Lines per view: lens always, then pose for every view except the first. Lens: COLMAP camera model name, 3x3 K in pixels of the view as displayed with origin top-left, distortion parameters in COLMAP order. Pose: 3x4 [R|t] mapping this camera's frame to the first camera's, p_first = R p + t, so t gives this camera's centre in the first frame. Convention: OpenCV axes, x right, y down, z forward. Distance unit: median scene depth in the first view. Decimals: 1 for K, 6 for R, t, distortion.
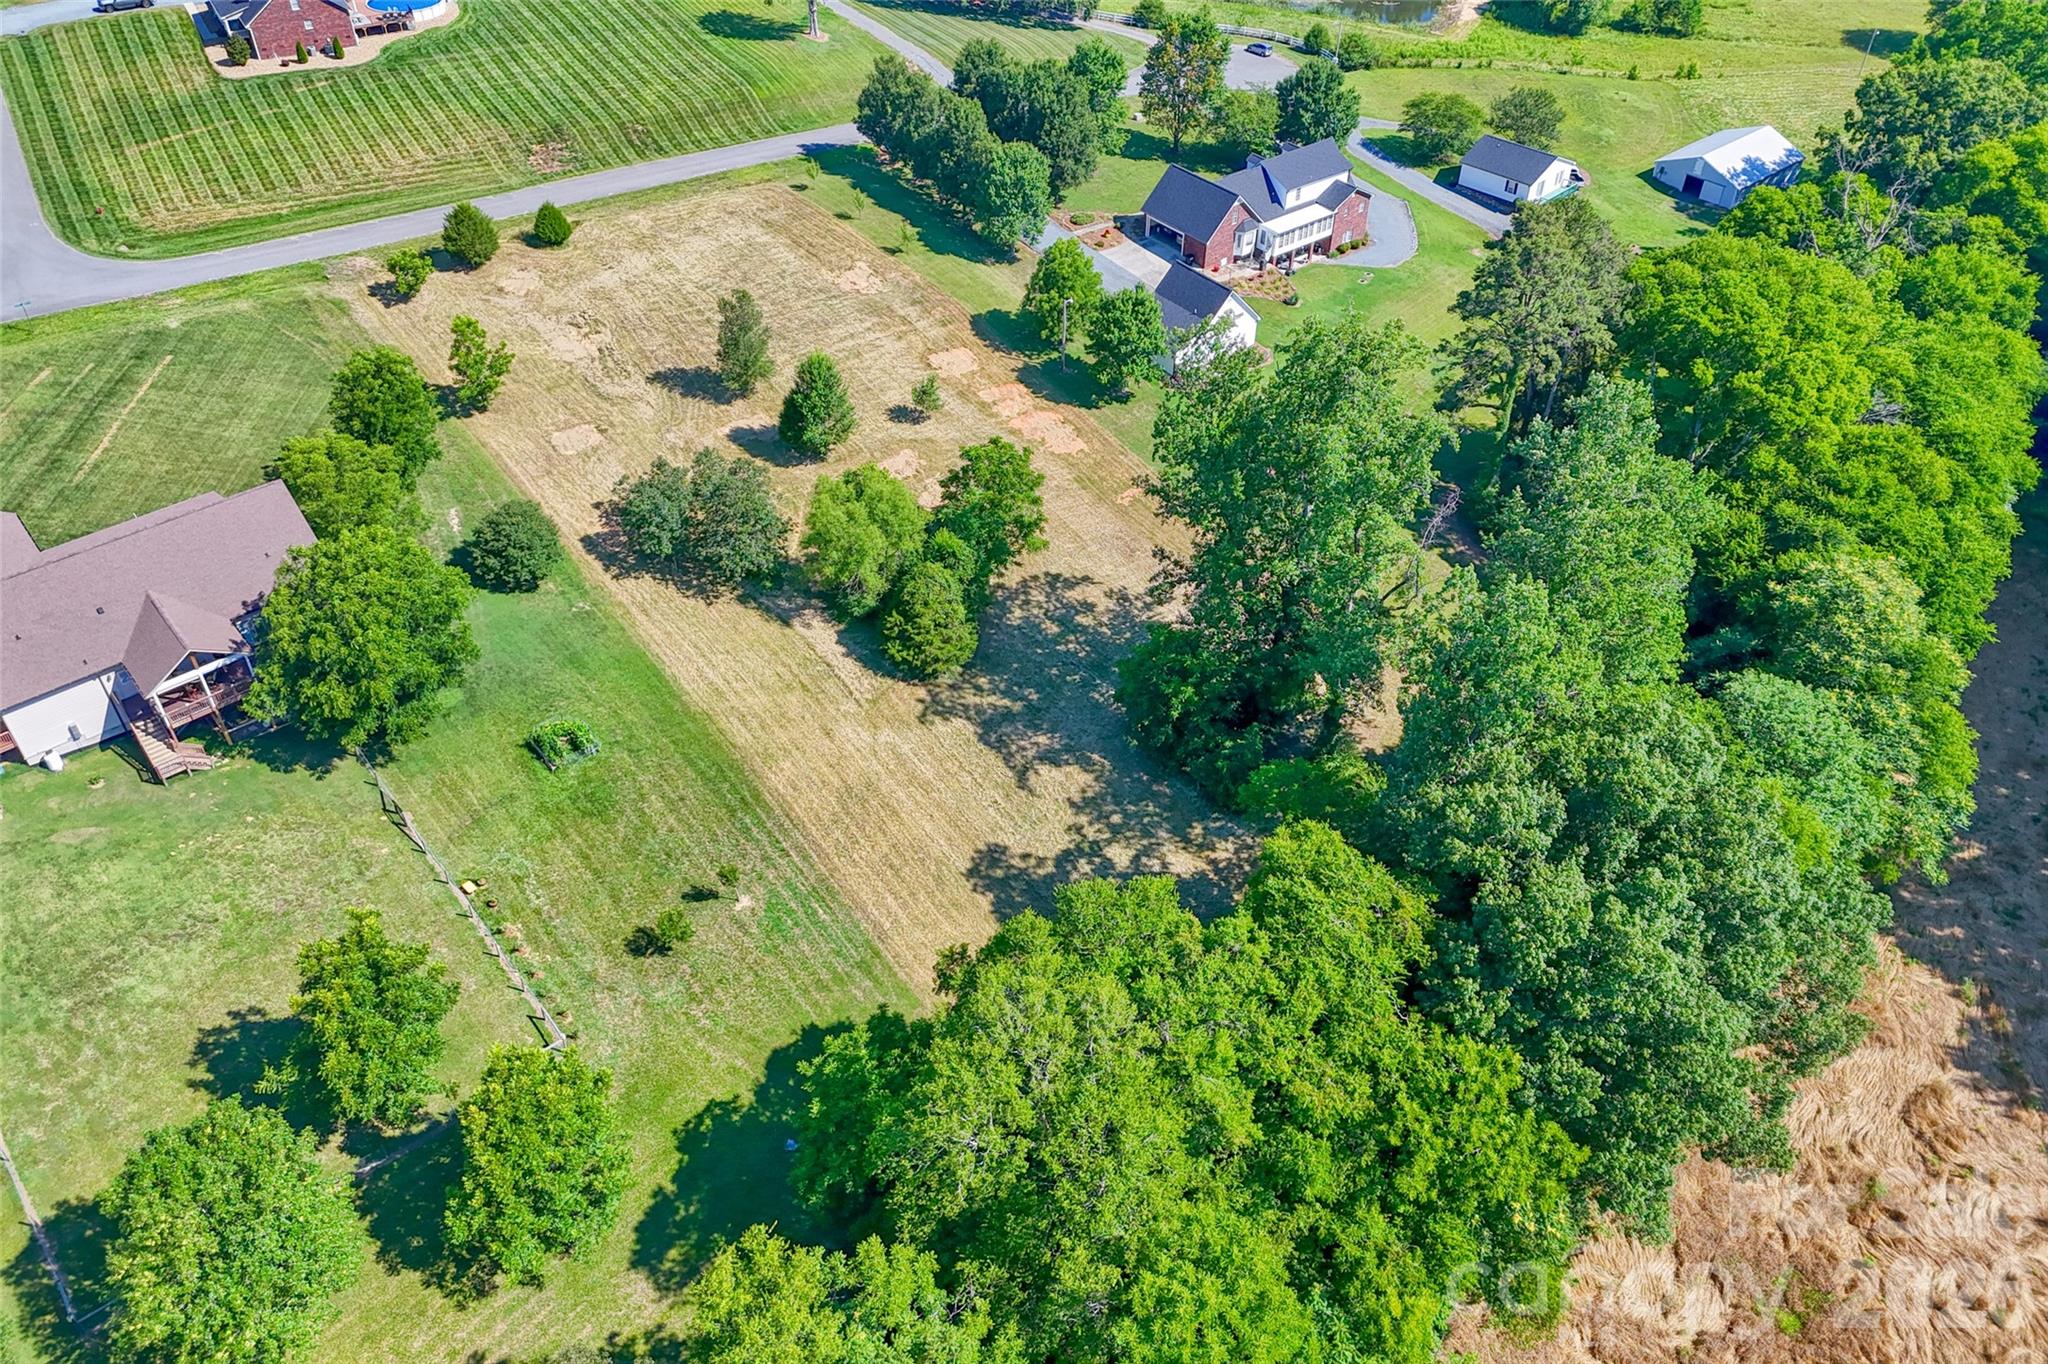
lens RADIAL K [[1482.1, 0, 1004.4], [0, 1482.1, 624.7], [0, 0, 1]] dist [0.052442, -0.023188]
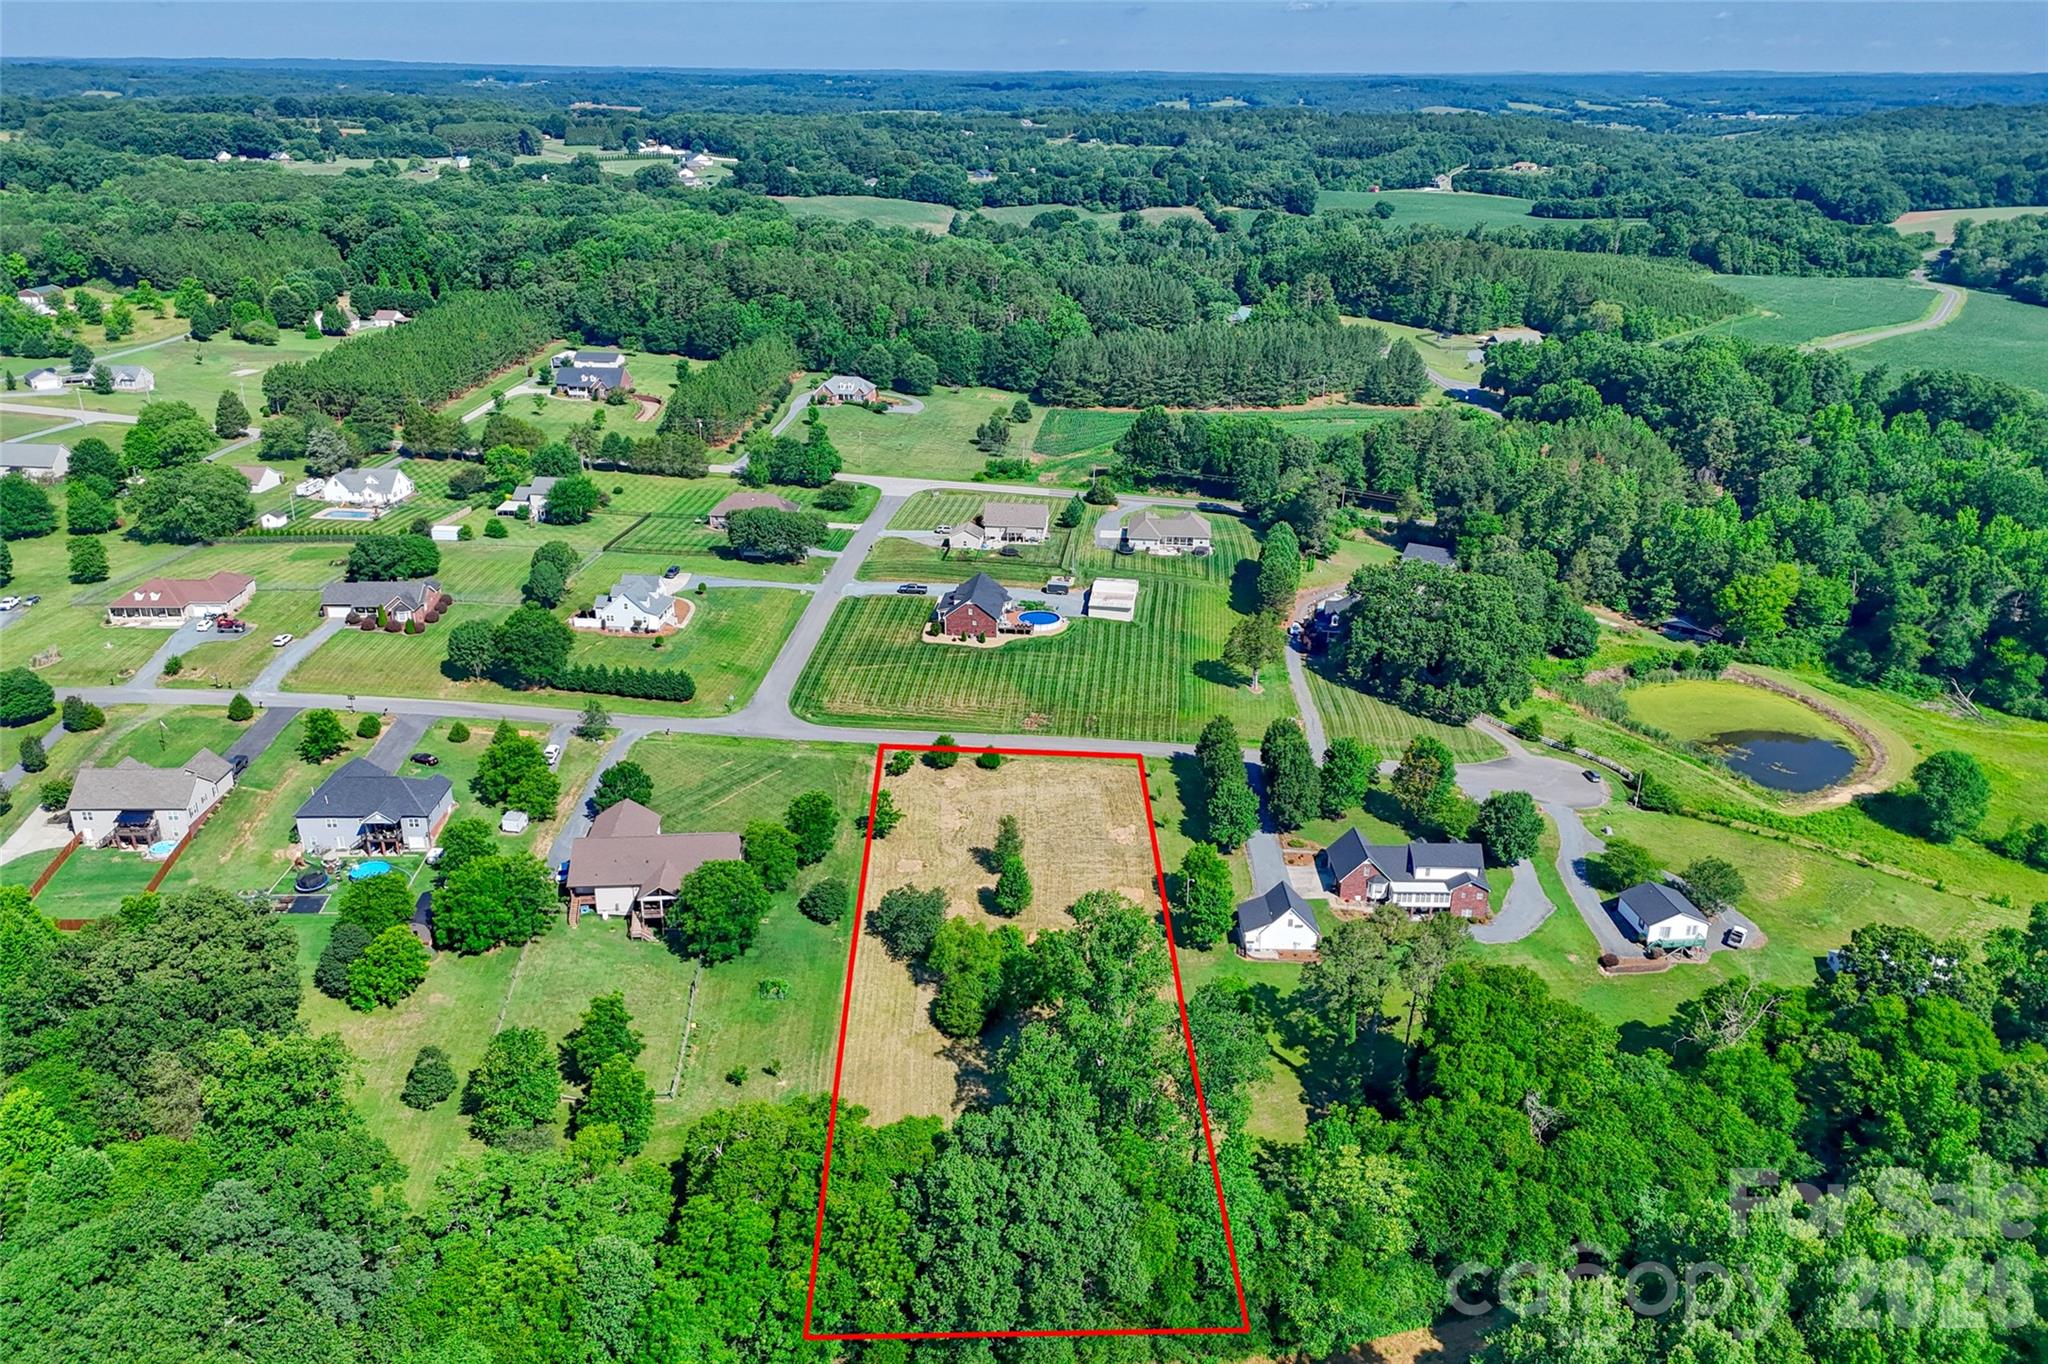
lens RADIAL K [[1508.5, 0, 1012.6], [0, 1508.5, 630.1], [0, 0, 1]] dist [0.087382, -0.090362]
pose [[0.795856, 0.208906, -0.568306, 0.876986], [-0.386922, 0.897421, -0.211960, -0.040624], [0.465730, 0.388580, 0.795048, -0.592022]]
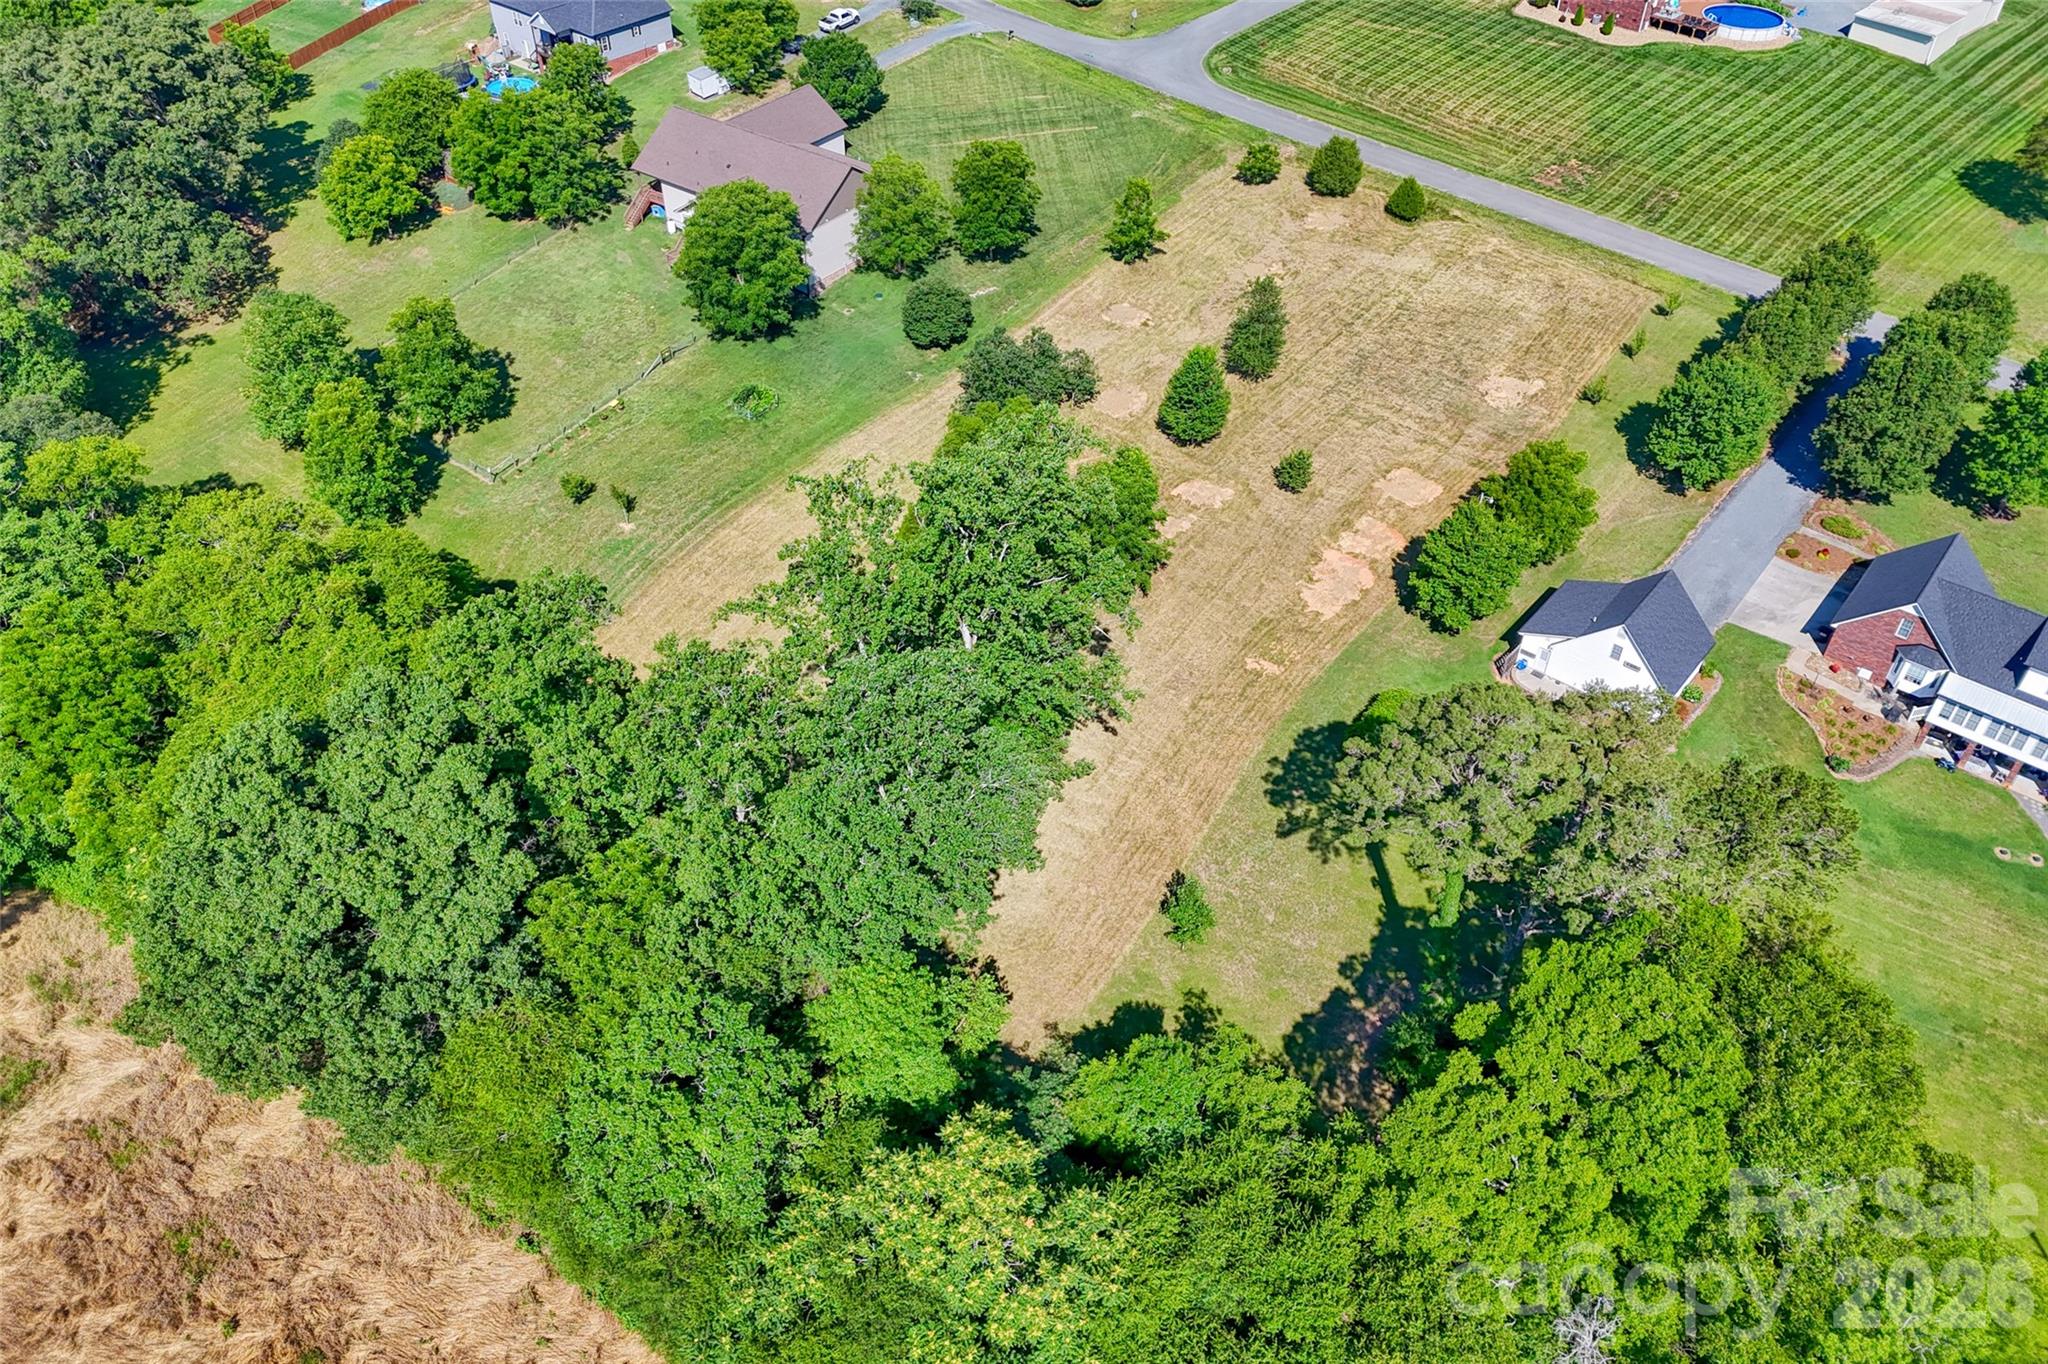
lens RADIAL K [[1508.5, 0, 1015.7], [0, 1508.5, 621.2], [0, 0, 1]] dist [0.087382, -0.090362]
pose [[0.221842, 0.620627, -0.752069, 0.741282], [-0.622881, 0.683607, 0.380396, -0.371650], [0.750204, 0.384062, 0.538230, 0.432404]]
